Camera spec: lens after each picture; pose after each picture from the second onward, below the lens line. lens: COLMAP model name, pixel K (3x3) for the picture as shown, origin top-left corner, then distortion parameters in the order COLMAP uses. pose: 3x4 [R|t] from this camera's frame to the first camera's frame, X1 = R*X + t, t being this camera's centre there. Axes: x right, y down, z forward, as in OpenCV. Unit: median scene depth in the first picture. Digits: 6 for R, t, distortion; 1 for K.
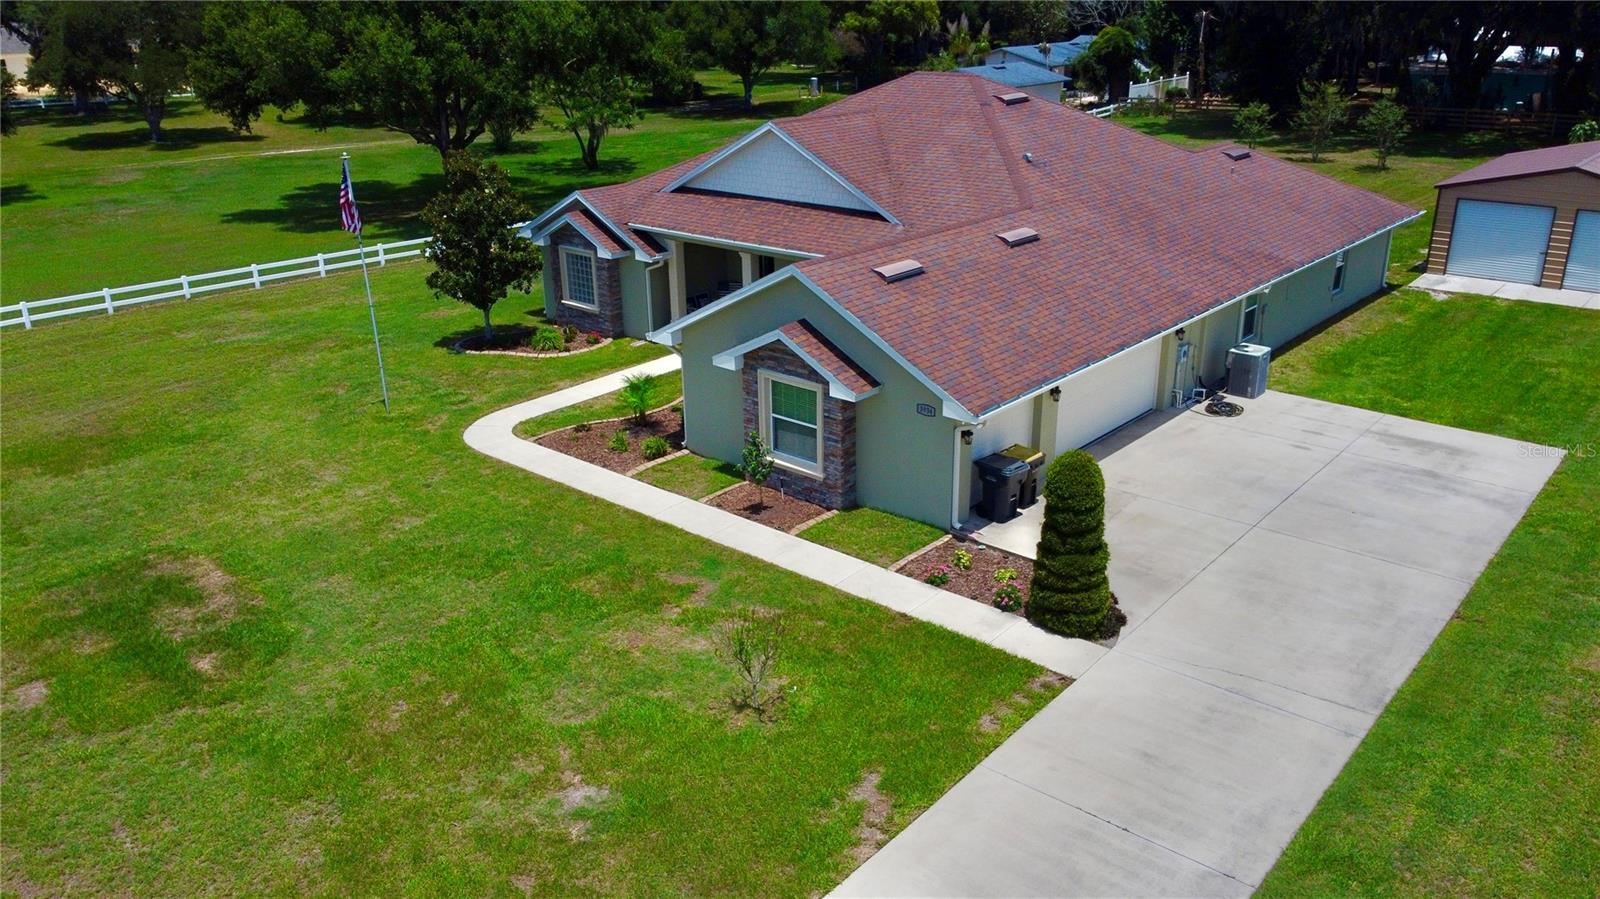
lens RADIAL K [[1217.5, 0, 804.4], [0, 1217.5, 452.3], [0, 0, 1]] dist [-0.005127, 0.001440]
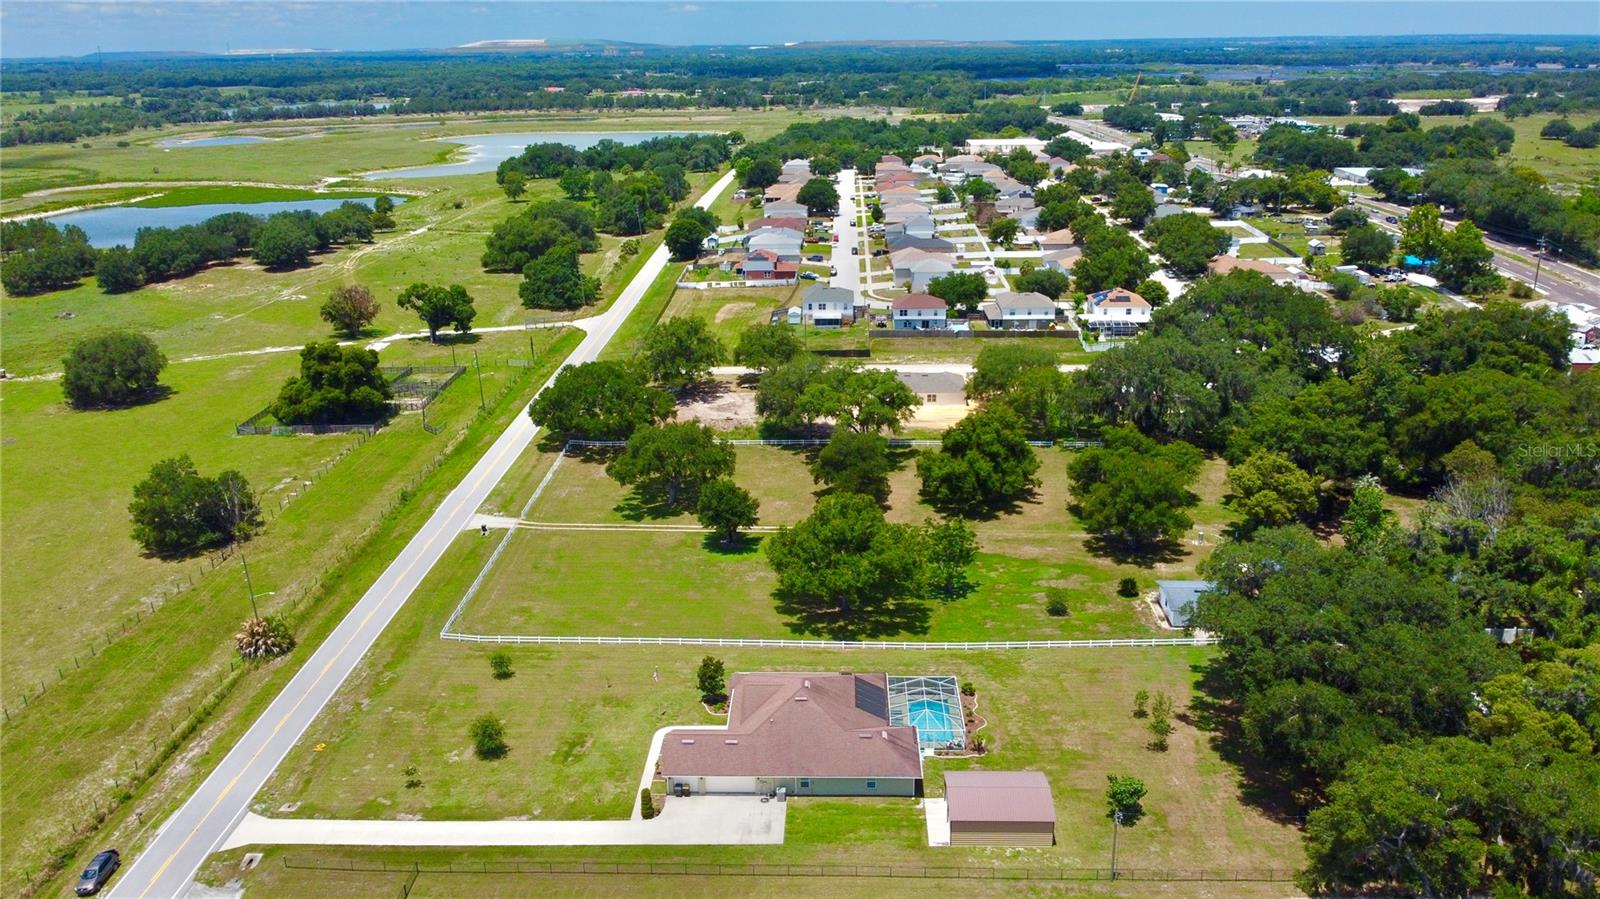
lens RADIAL K [[1217.5, 0, 807.5], [0, 1217.5, 449.6], [0, 0, 1]] dist [-0.005127, 0.001440]
pose [[0.638860, 0.252108, -0.726842, 3.010177], [-0.275175, 0.957160, 0.090129, -1.522646], [0.718426, 0.142429, 0.680865, -1.805019]]
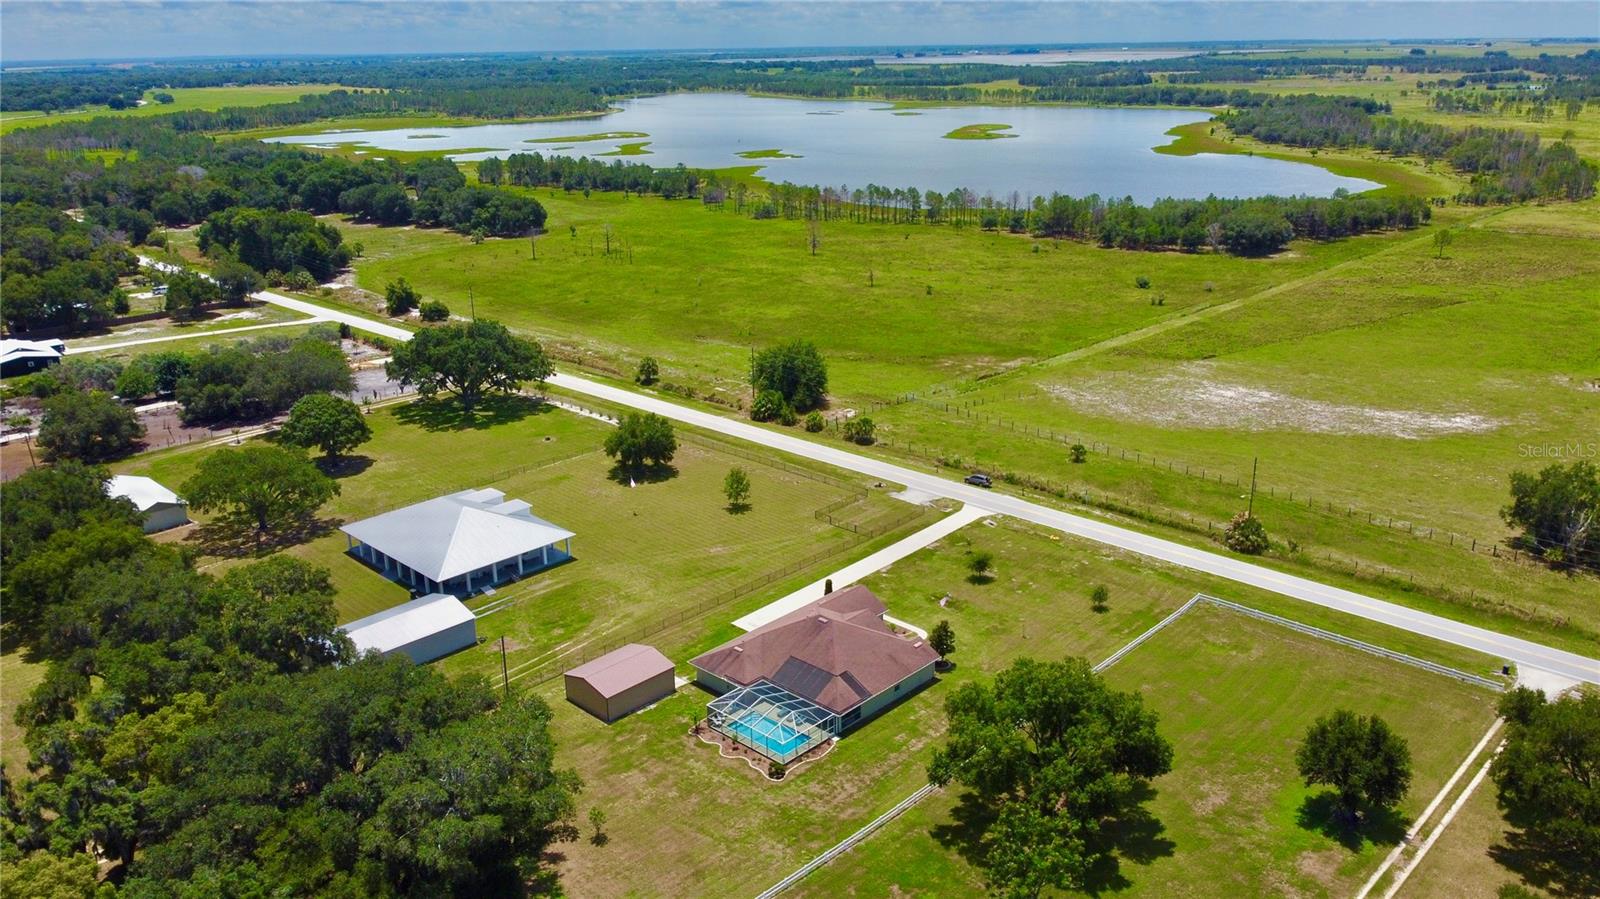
lens RADIAL K [[1217.5, 0, 798.1], [0, 1217.5, 438.8], [0, 0, 1]] dist [-0.005127, 0.001440]
pose [[-0.998726, 0.015995, 0.047863, 0.008771], [0.042614, 0.775345, 0.630098, -3.770406], [-0.027032, 0.631335, -0.775039, 4.295638]]
